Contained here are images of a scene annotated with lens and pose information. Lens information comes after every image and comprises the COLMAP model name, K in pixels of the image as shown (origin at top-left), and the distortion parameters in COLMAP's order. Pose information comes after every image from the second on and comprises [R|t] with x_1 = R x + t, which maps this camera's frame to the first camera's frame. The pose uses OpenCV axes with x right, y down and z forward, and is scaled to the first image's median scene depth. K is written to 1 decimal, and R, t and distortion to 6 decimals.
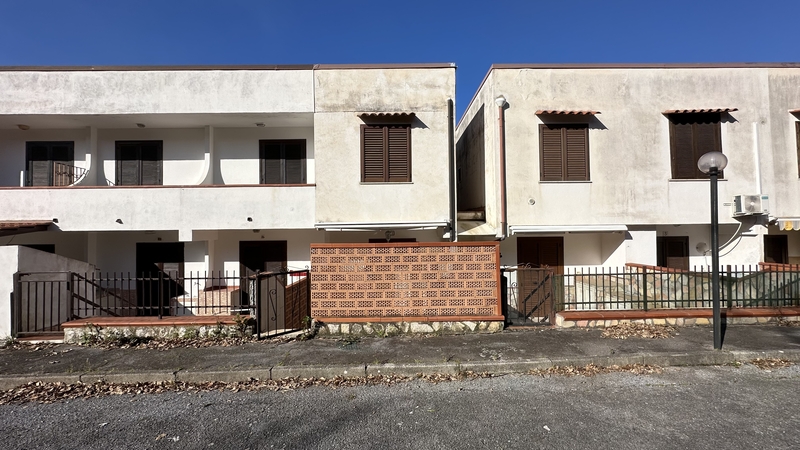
lens RADIAL K [[320.4, 0, 397.0], [0, 320.4, 227.5], [0, 0, 1]] dist [0.004111, 0.000721]
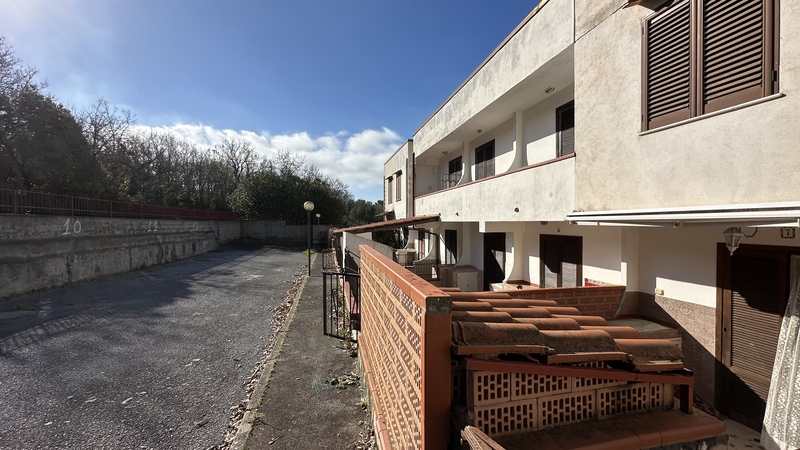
lens RADIAL K [[320.4, 0, 397.3], [0, 320.4, 225.6], [0, 0, 1]] dist [0.004111, 0.000721]
pose [[0.216017, 0.019399, -0.976197, 0.309056], [0.021783, 0.999458, 0.024682, -0.011627], [0.976147, -0.026596, 0.215477, 0.499952]]
